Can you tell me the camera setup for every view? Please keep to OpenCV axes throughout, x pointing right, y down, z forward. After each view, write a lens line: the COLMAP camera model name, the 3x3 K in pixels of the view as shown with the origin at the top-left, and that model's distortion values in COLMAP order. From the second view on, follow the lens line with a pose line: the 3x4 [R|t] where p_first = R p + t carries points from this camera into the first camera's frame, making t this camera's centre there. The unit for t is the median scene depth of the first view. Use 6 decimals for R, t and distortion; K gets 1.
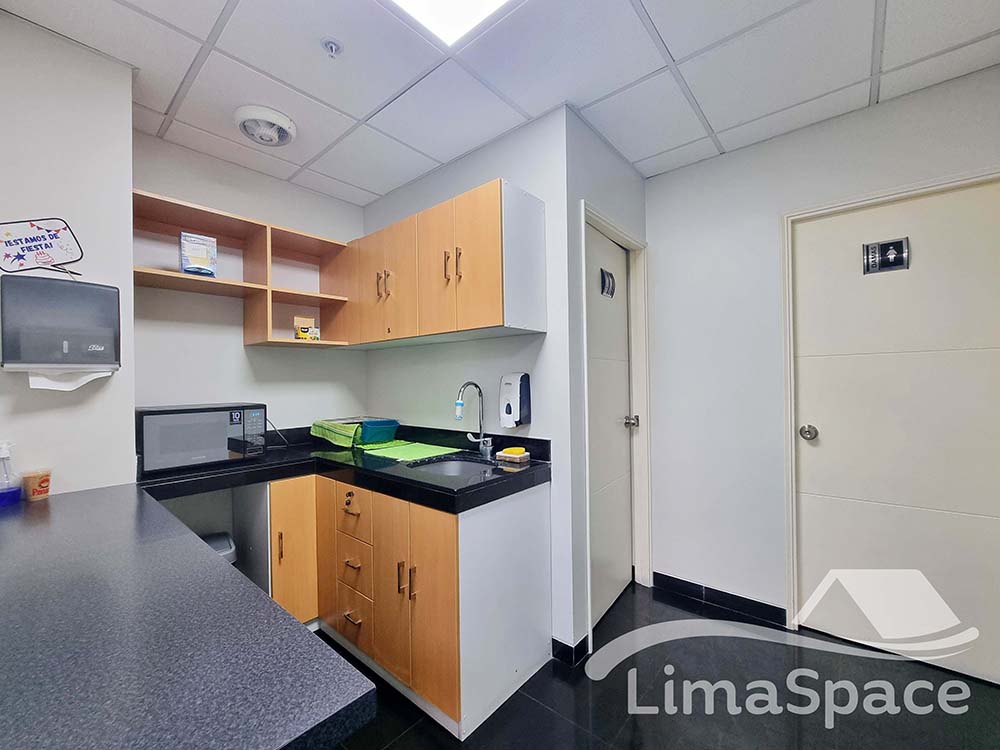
lens RADIAL K [[411.6, 0, 504.0], [0, 411.6, 375.7], [0, 0, 1]] dist [-0.005275, -0.001096]
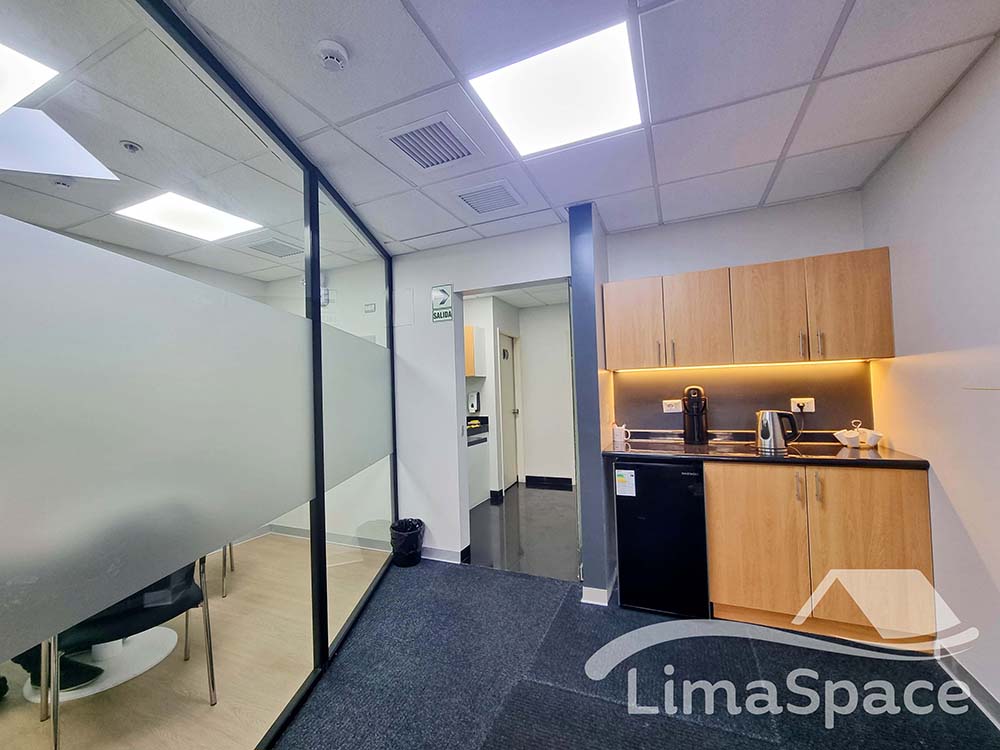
lens RADIAL K [[411.6, 0, 499.2], [0, 411.6, 376.0], [0, 0, 1]] dist [-0.005275, -0.001096]
pose [[0.959335, -0.005059, 0.282225, -0.507959], [0.014111, 0.999449, -0.030049, -0.024039], [-0.281917, 0.032810, 0.958878, -1.415508]]
